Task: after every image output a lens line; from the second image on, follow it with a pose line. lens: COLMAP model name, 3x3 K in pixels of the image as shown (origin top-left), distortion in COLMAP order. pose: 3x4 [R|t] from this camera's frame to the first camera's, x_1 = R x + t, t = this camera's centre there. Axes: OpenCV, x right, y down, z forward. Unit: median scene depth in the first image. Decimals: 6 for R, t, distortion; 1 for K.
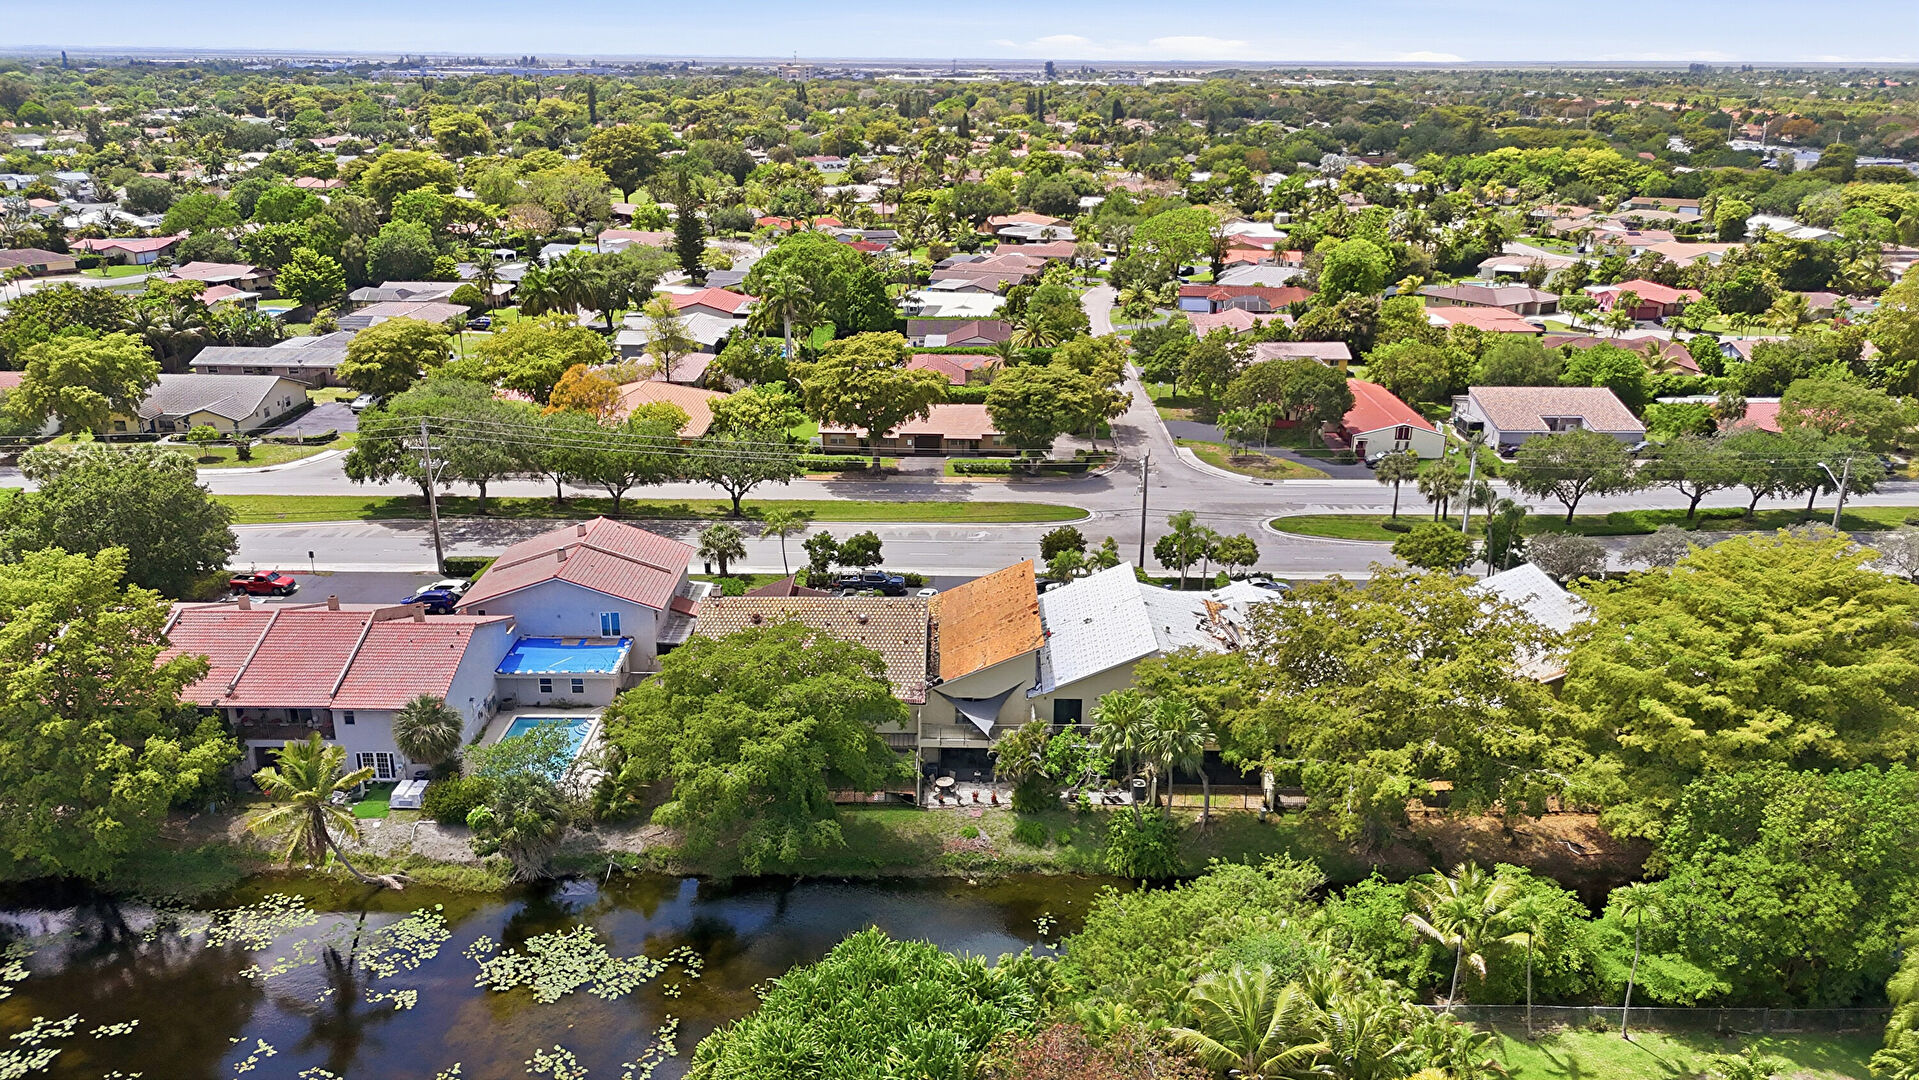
lens RADIAL K [[1334.6, 0, 960.2], [0, 1334.6, 542.7], [0, 0, 1]] dist [0.026493, -0.014605]
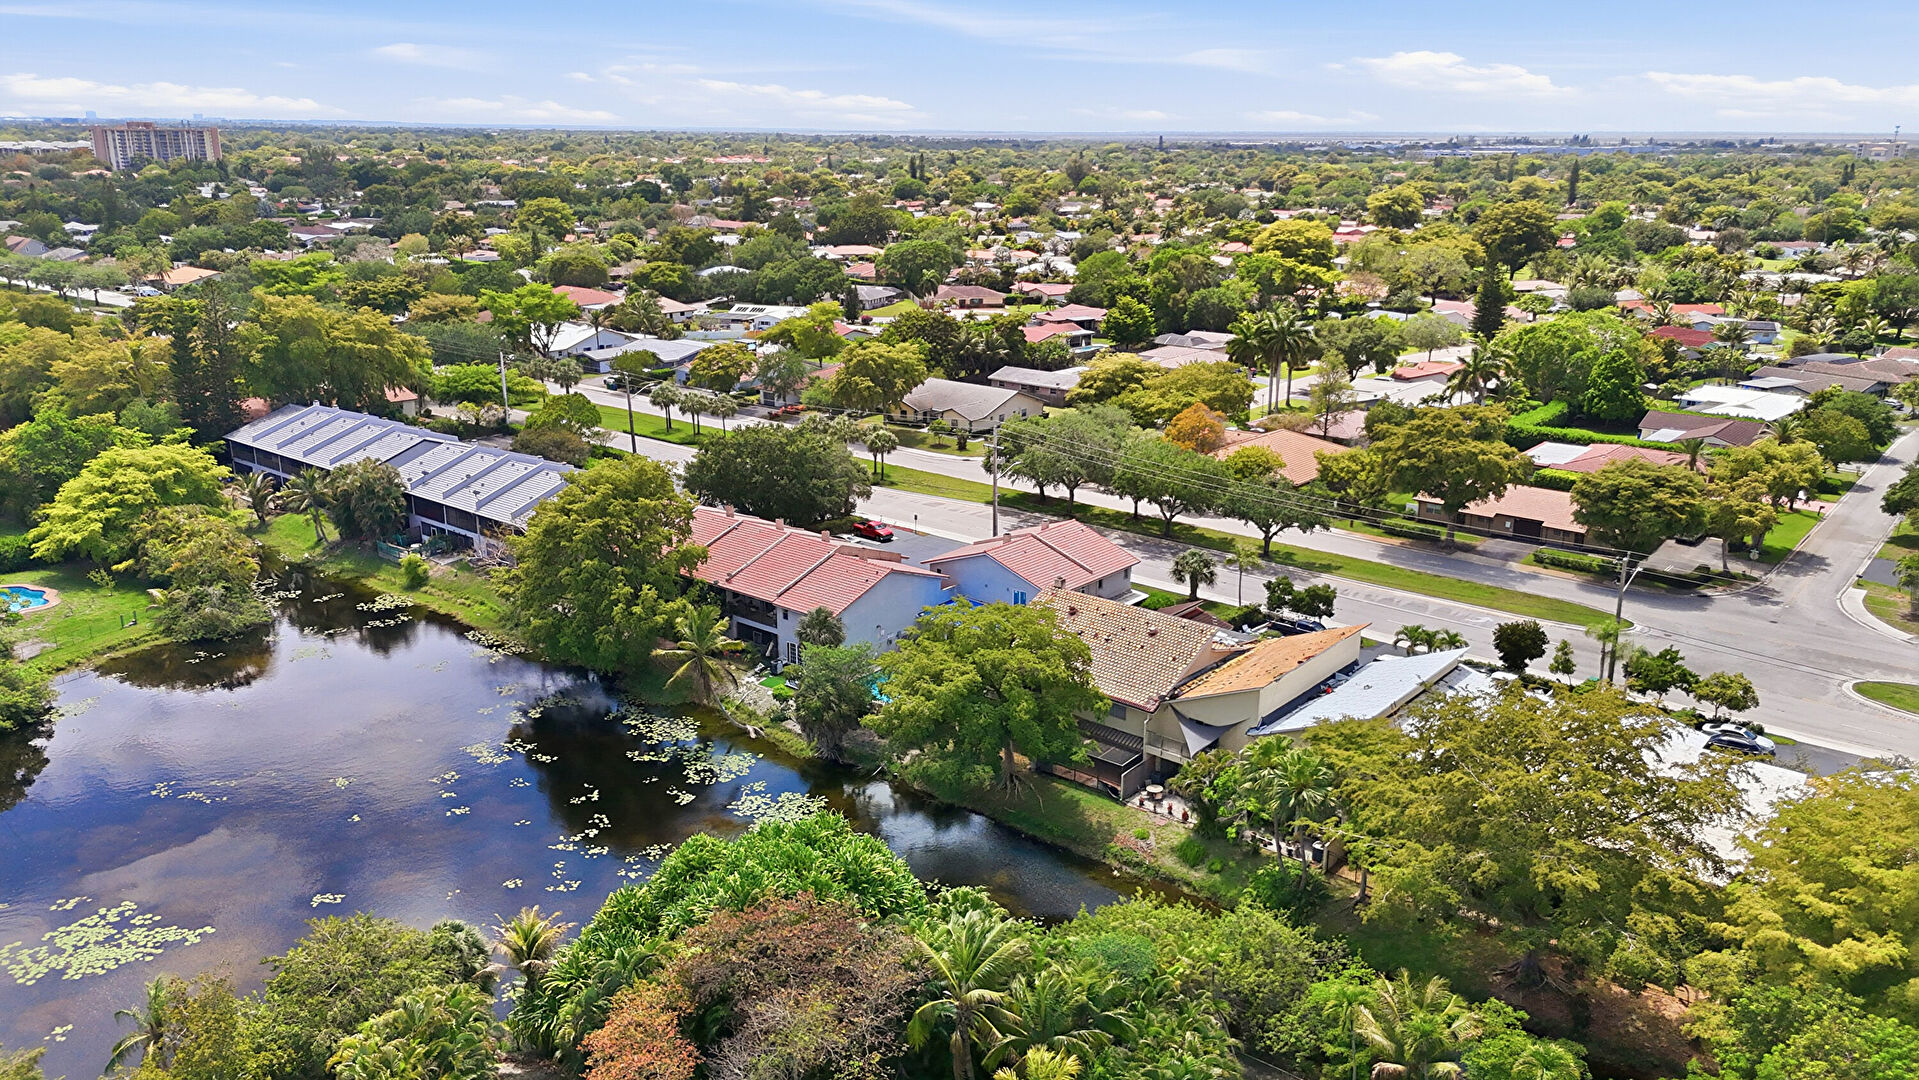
lens RADIAL K [[1334.6, 0, 958.3], [0, 1334.6, 538.4], [0, 0, 1]] dist [0.026493, -0.014605]
pose [[0.779216, 0.174935, -0.601848, 0.254649], [-0.208341, 0.977948, 0.014513, 0.001177], [0.591115, 0.114081, 0.798479, 0.020328]]
